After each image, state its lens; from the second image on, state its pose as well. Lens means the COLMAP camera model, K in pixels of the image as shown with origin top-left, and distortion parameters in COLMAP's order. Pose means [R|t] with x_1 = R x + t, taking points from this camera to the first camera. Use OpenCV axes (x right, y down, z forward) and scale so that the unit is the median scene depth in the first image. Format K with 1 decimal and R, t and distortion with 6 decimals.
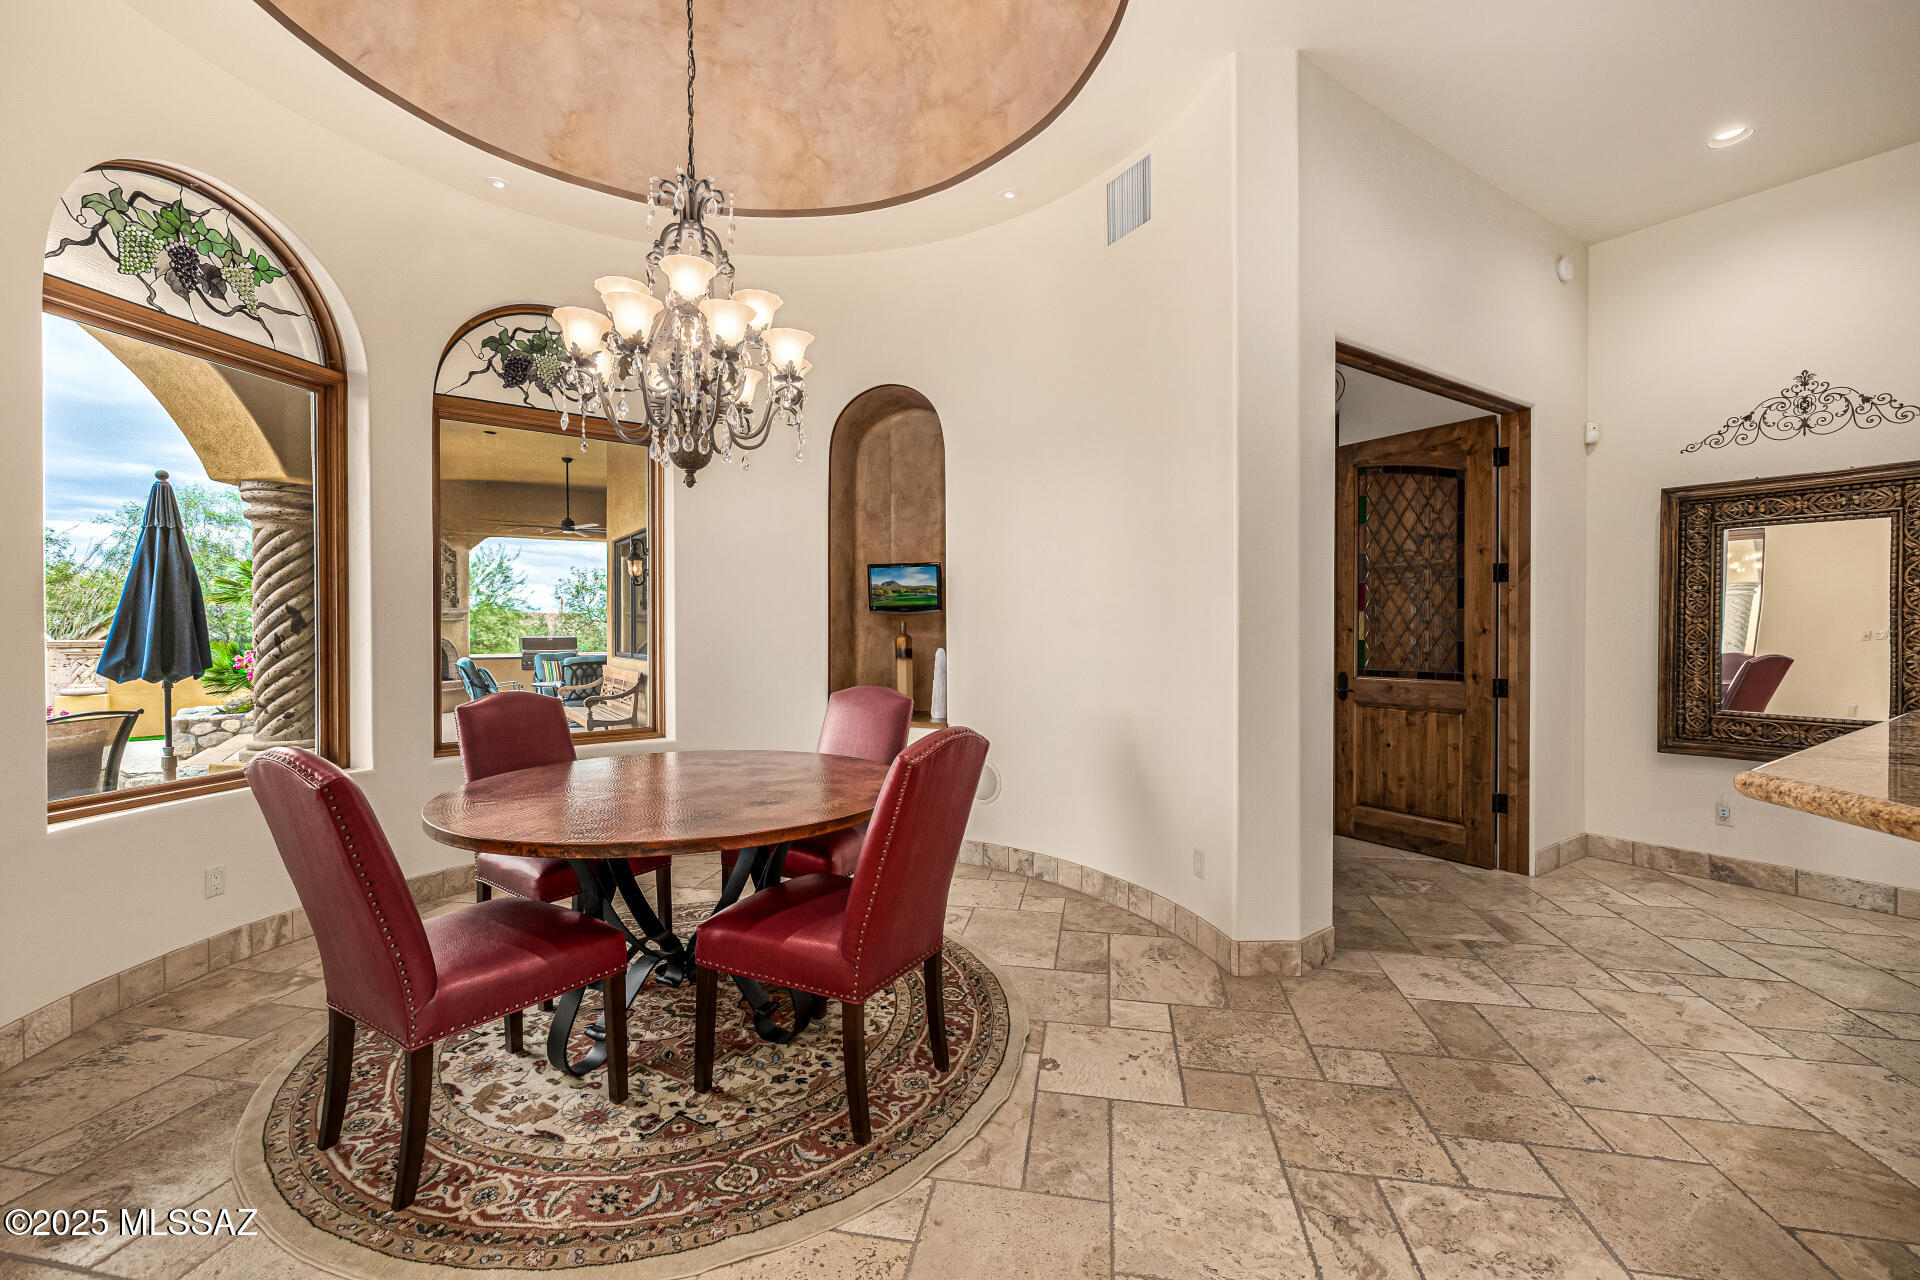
lens RADIAL K [[806.4, 0, 928.4], [0, 806.4, 639.6], [0, 0, 1]] dist [0.000188, 0.000976]
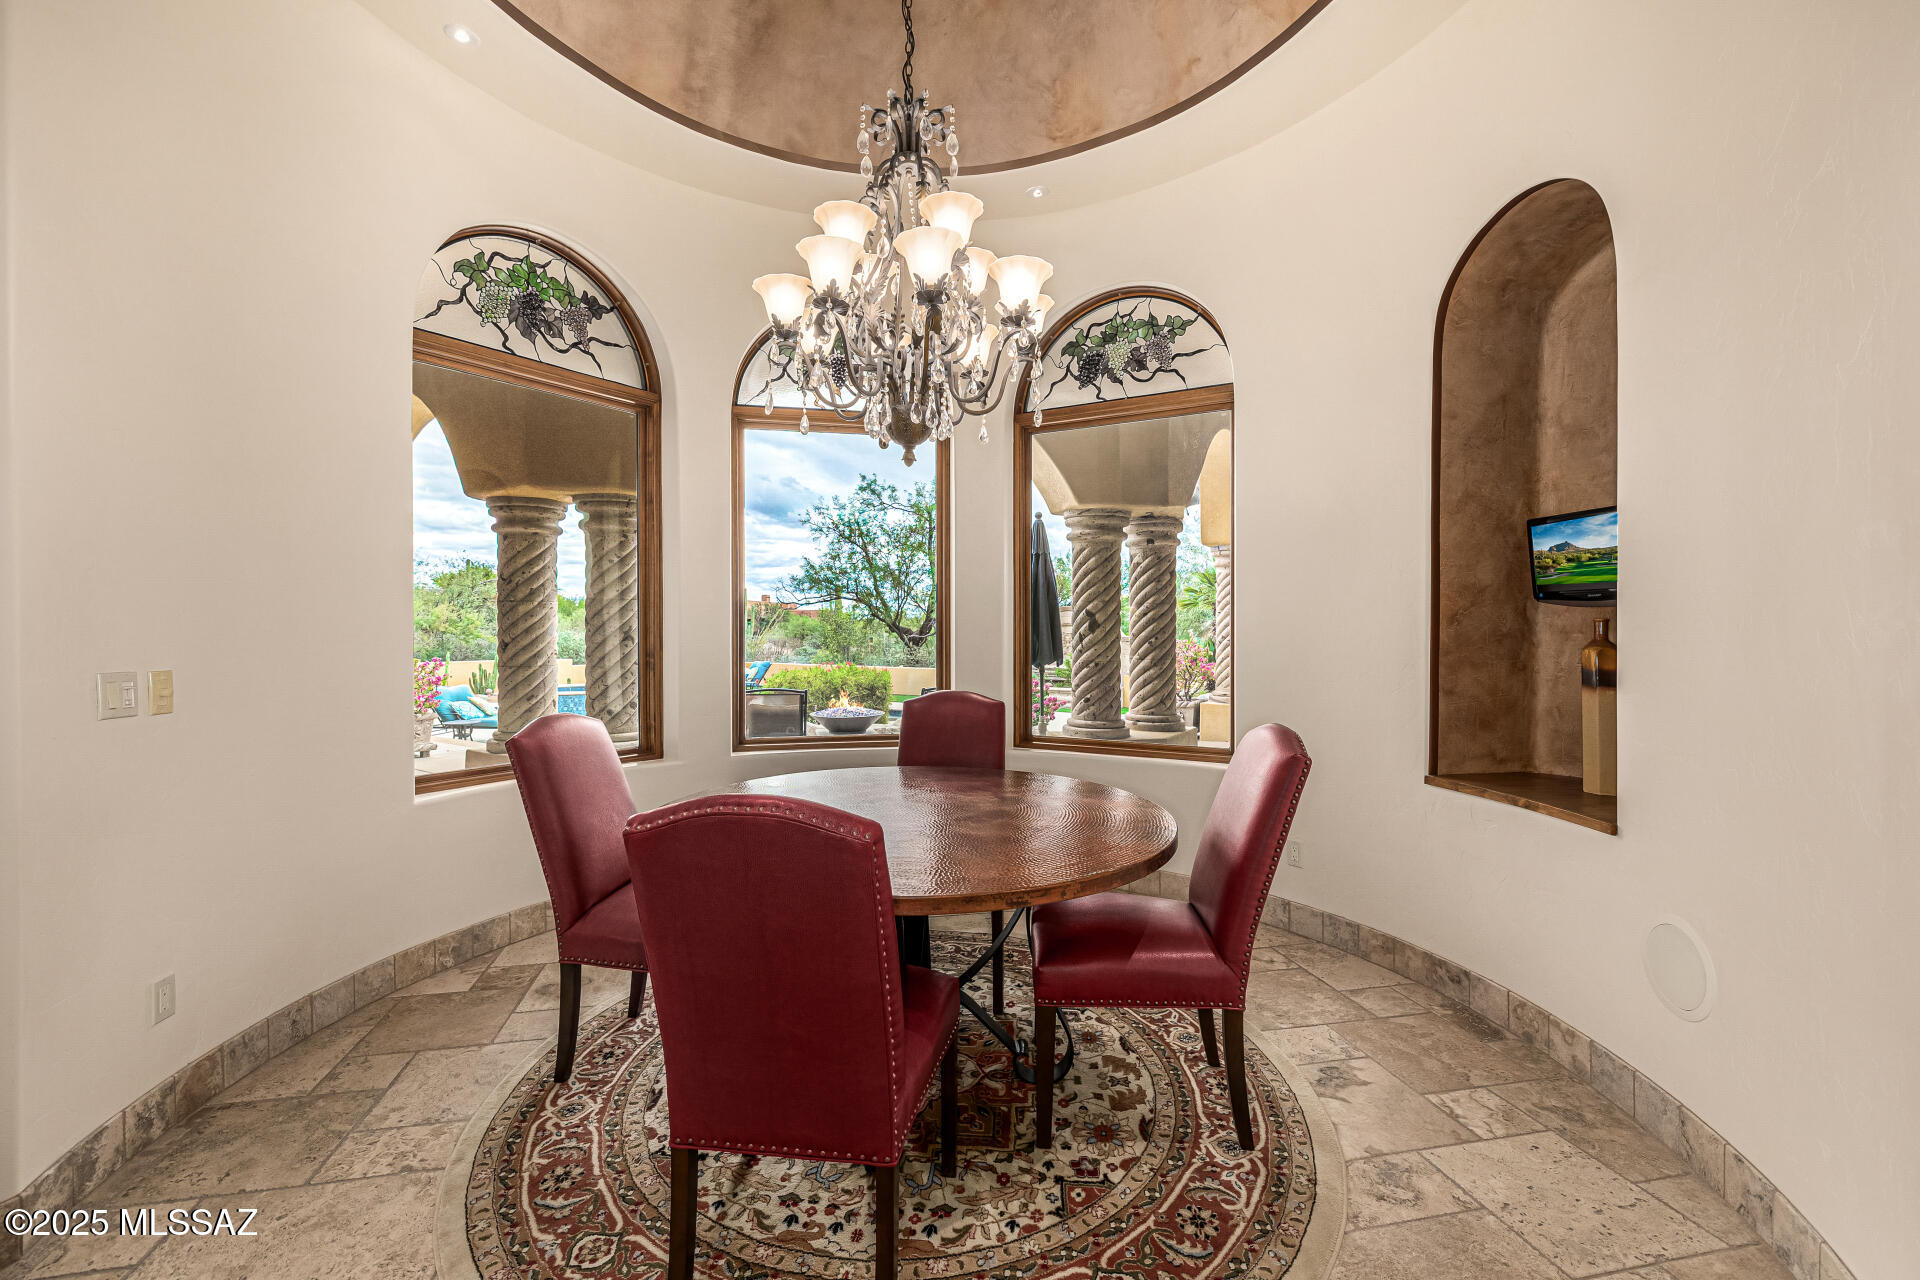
lens RADIAL K [[806.4, 0, 947.7], [0, 806.4, 632.0], [0, 0, 1]] dist [0.000188, 0.000976]
pose [[0.400253, 0.006292, -0.916383, 0.330278], [-0.014175, 0.999899, 0.000675, -0.008234], [0.916295, 0.012719, 0.400302, 0.451040]]
